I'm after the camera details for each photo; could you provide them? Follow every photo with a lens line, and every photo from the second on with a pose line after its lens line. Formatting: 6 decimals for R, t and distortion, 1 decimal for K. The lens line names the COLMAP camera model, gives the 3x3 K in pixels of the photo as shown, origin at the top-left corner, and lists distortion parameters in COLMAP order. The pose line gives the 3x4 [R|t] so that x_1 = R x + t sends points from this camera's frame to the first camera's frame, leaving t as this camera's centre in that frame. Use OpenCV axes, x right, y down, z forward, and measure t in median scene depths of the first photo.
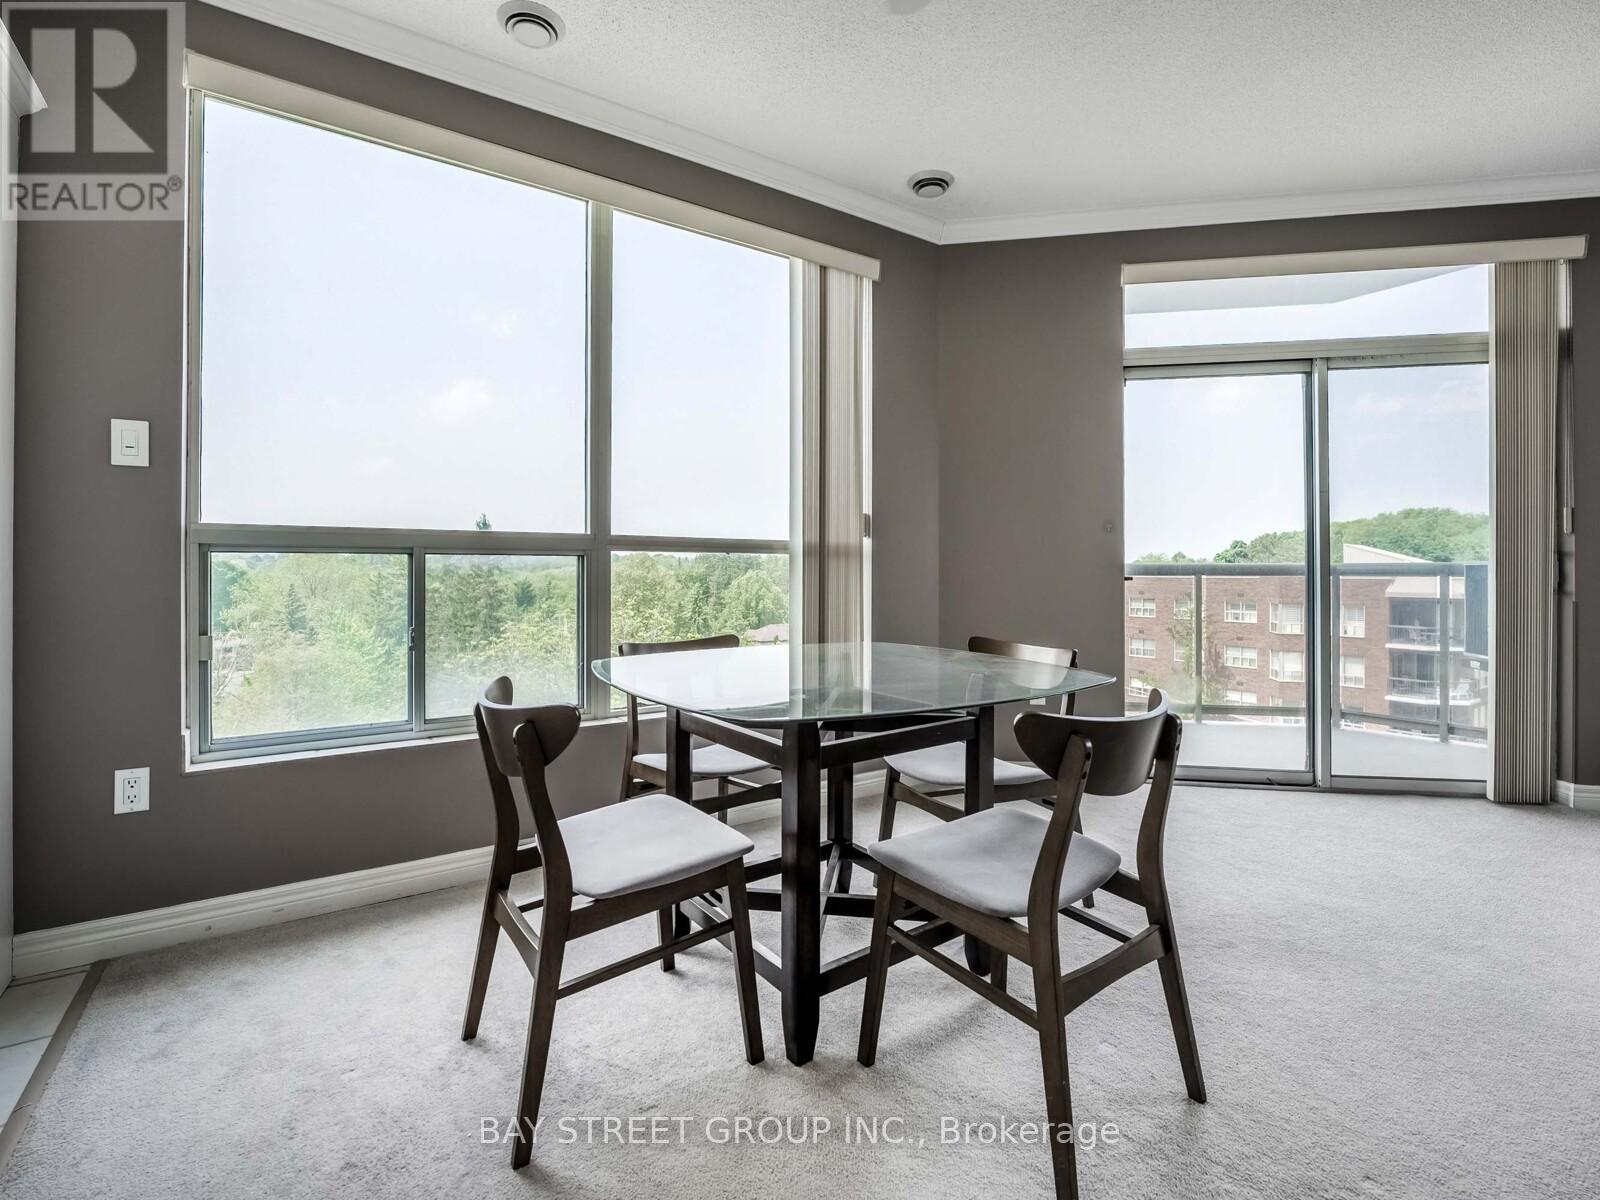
lens RADIAL K [[737.6, 0, 807.6], [0, 737.6, 568.6], [0, 0, 1]] dist [-0.012864, -0.000328]
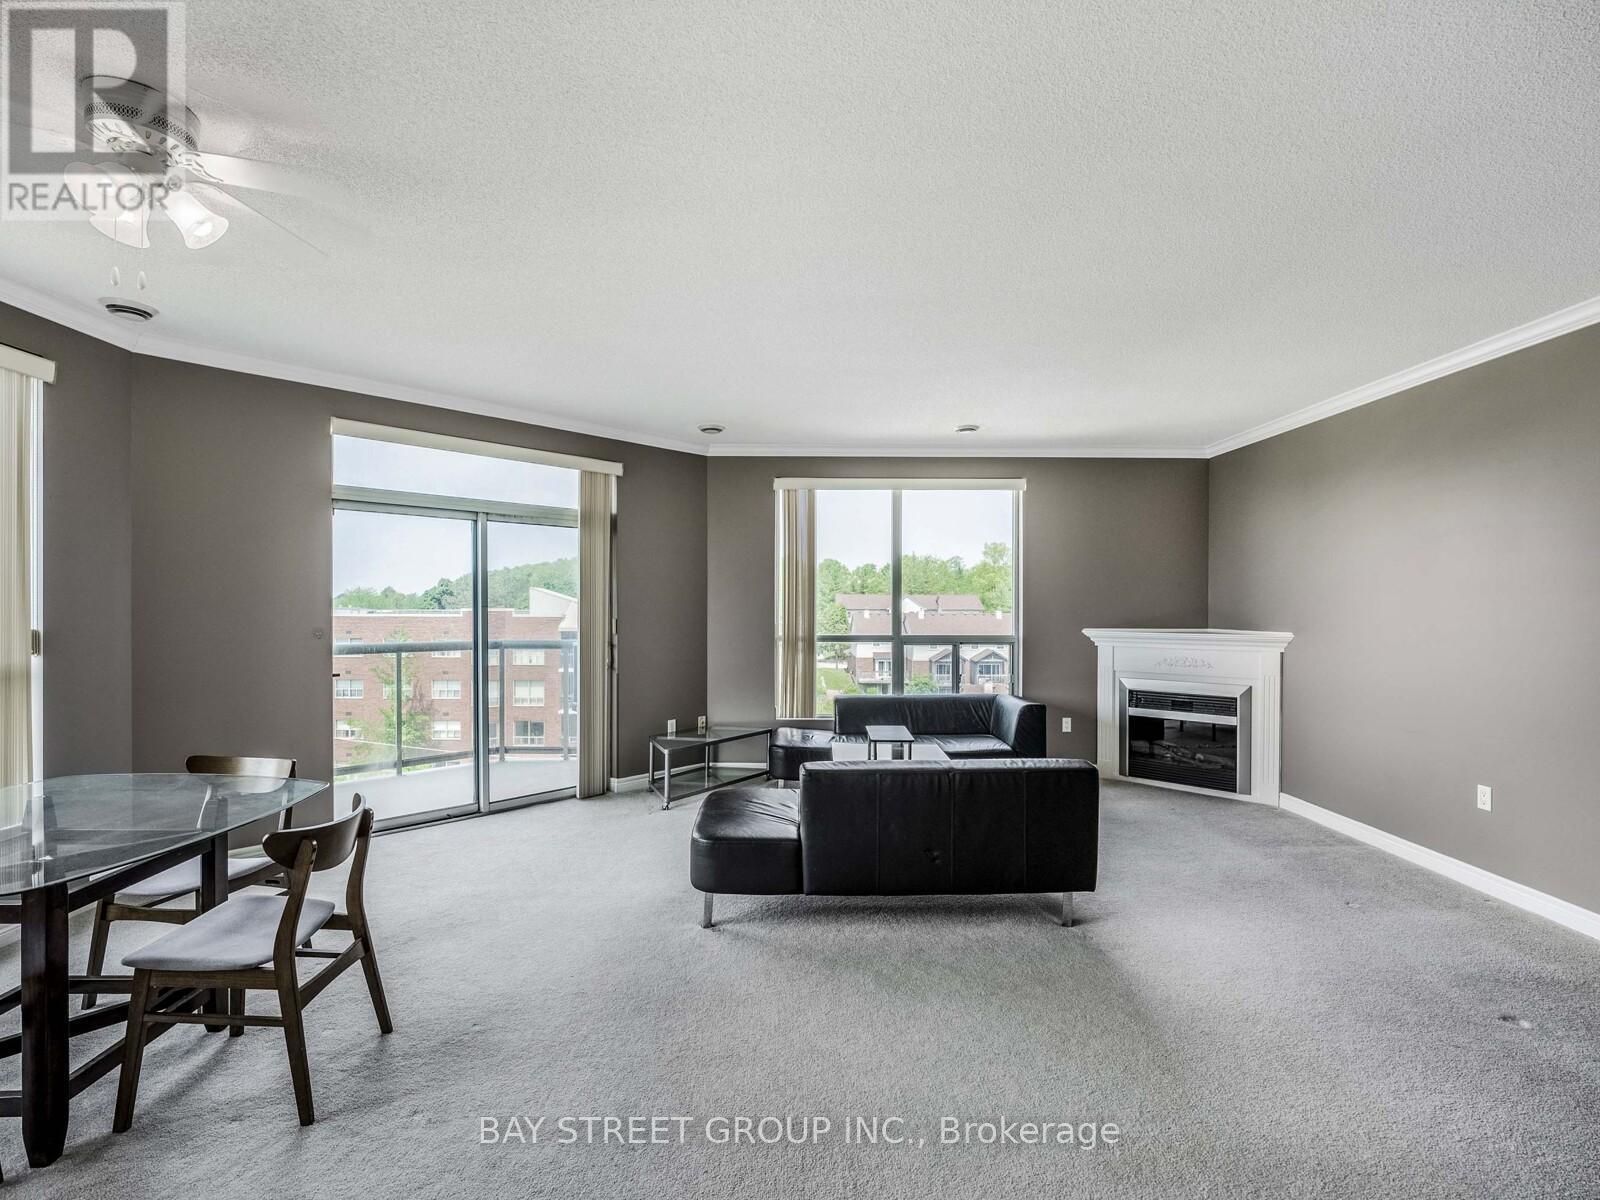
lens RADIAL K [[737.6, 0, 799.2], [0, 737.6, 615.6], [0, 0, 1]] dist [-0.012864, -0.000328]
pose [[0.559357, -0.009246, 0.828875, -0.187450], [-0.008931, 0.999813, 0.017180, -0.156613], [-0.828879, -0.017013, 0.559170, -0.414852]]
